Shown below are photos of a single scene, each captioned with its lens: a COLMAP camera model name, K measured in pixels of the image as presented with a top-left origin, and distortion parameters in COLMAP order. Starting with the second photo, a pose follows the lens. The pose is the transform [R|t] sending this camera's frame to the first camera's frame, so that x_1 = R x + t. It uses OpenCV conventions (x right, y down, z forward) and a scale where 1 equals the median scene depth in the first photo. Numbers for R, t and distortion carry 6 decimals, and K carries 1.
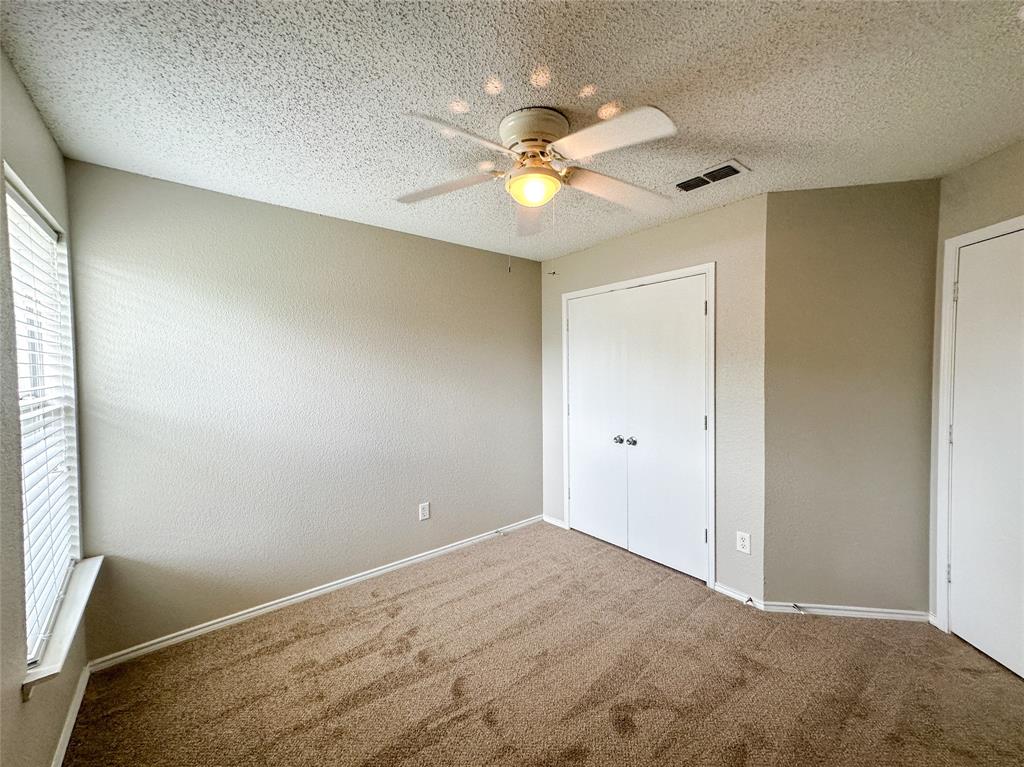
lens RADIAL K [[408.5, 0, 512.0], [0, 408.5, 383.5], [0, 0, 1]] dist [0.000504, 0.000459]
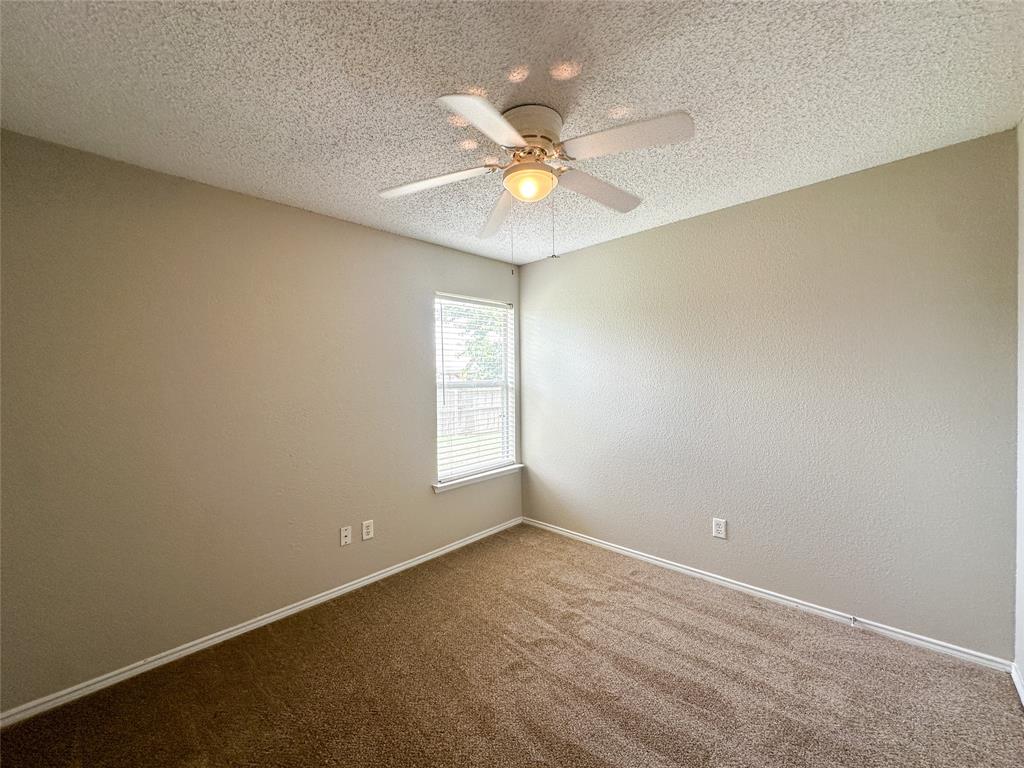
lens RADIAL K [[408.5, 0, 512.0], [0, 408.5, 384.0], [0, 0, 1]] dist [0.000504, 0.000459]
pose [[0.130378, 0.030995, -0.990980, 0.802590], [-0.023830, 0.999320, 0.028120, -0.009443], [0.991178, 0.019949, 0.131028, 0.616861]]
